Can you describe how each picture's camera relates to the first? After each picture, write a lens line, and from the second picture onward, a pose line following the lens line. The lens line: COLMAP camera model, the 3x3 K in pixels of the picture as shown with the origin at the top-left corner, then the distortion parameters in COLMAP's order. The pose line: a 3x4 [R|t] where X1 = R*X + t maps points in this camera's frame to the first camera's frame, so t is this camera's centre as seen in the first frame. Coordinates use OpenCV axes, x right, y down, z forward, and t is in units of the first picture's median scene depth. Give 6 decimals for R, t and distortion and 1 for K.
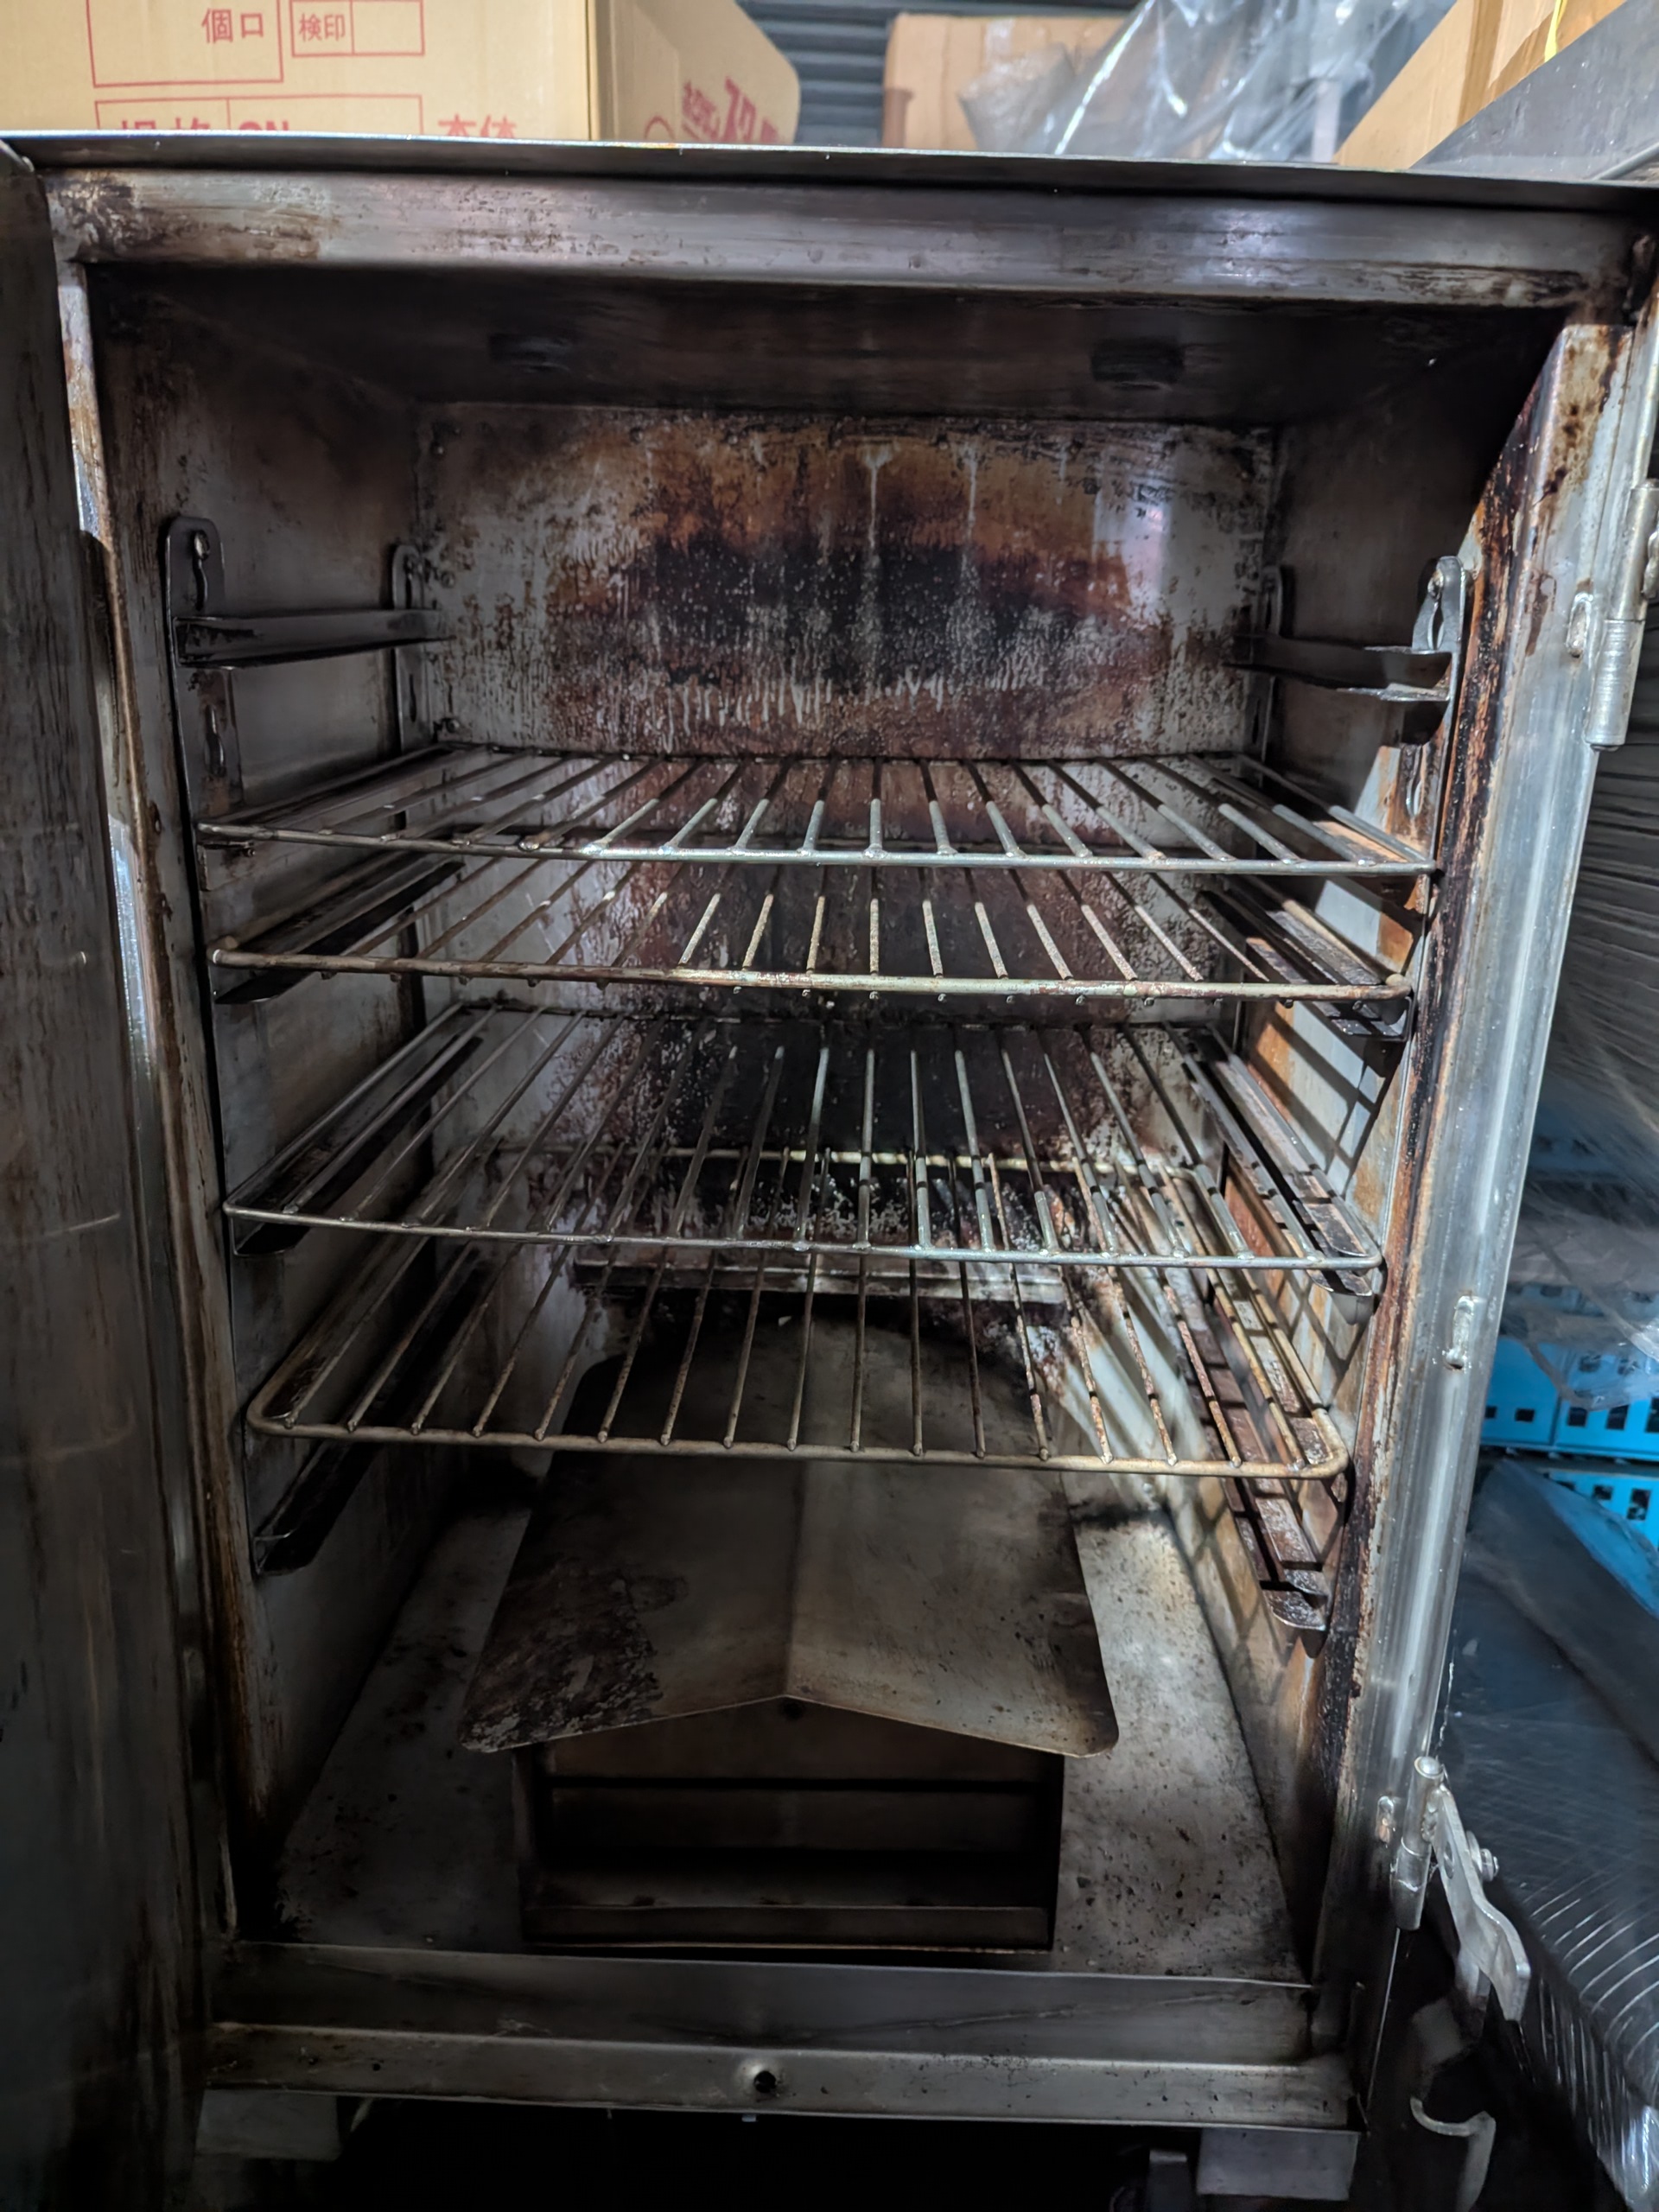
lens RADIAL K [[1562.5, 0, 829.5], [0, 1562.5, 1106.0], [0, 0, 1]] dist [0.041876, -0.047938]
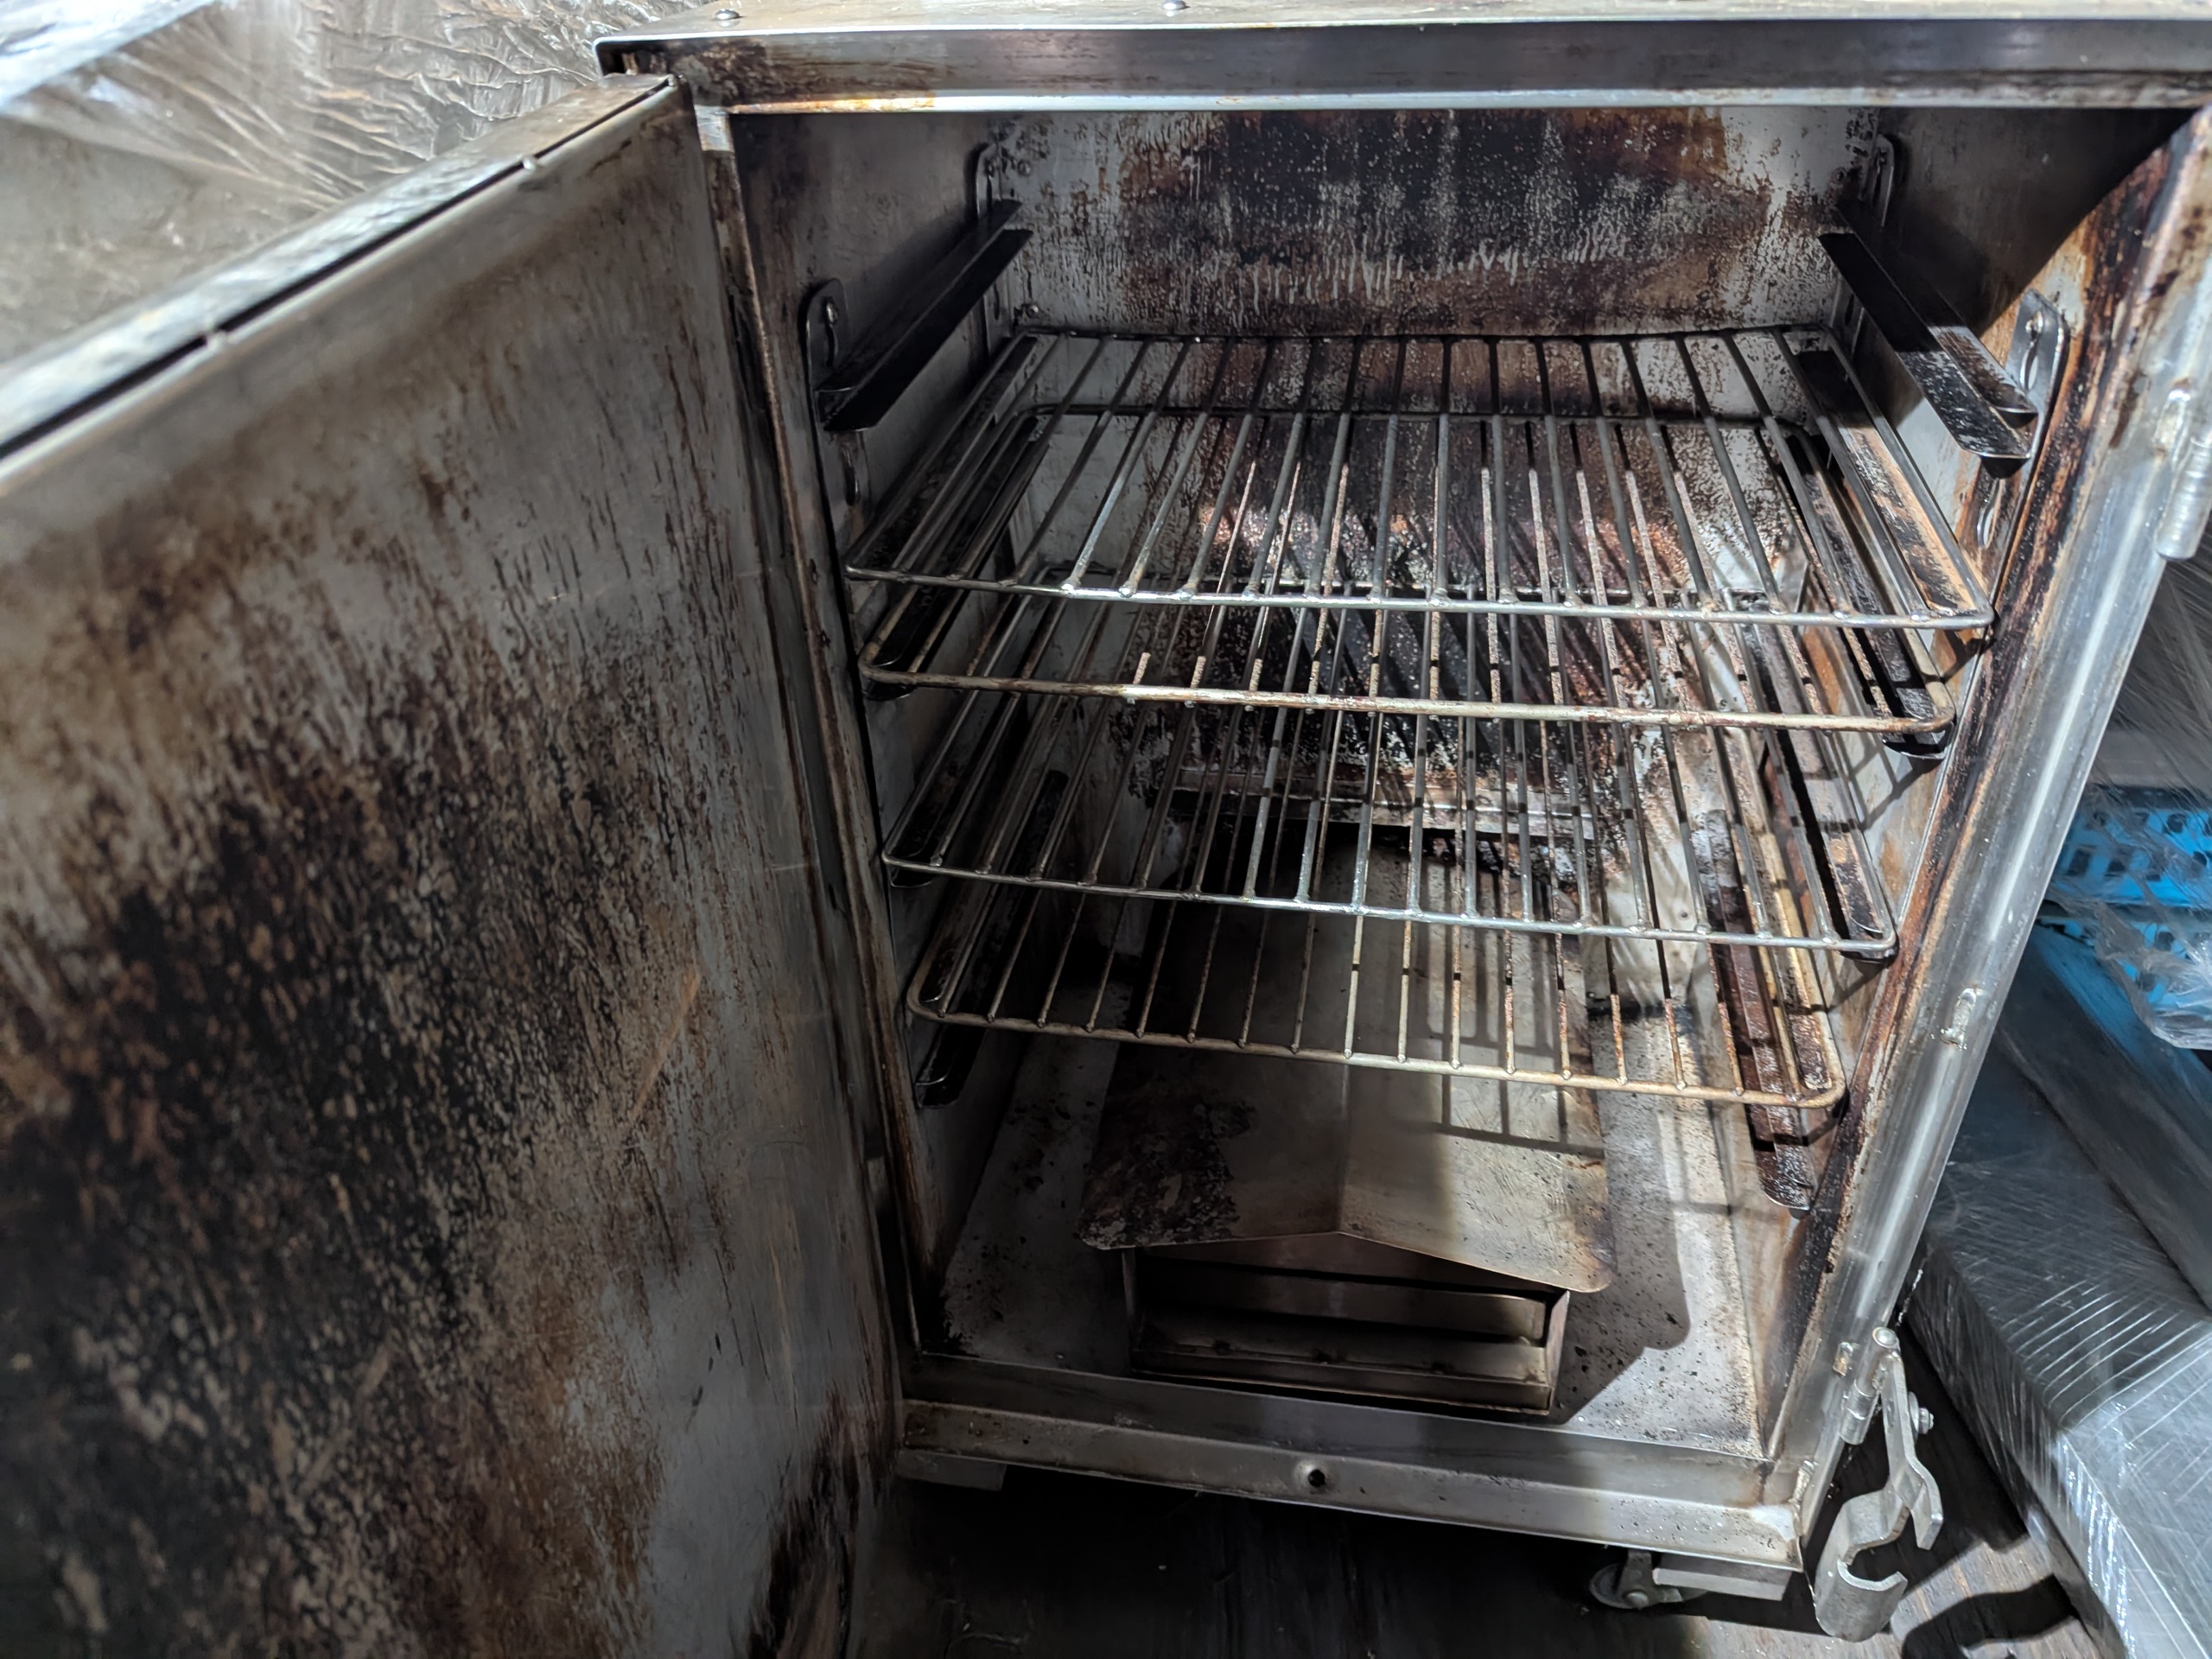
lens RADIAL K [[1562.5, 0, 1105.8], [0, 1562.5, 821.6], [0, 0, 1]] dist [0.041876, -0.047938]
pose [[0.986316, 0.027411, -0.162571, -0.013129], [0.021232, 0.956751, 0.290134, -0.225622], [0.163493, -0.289615, 0.943076, -0.078488]]
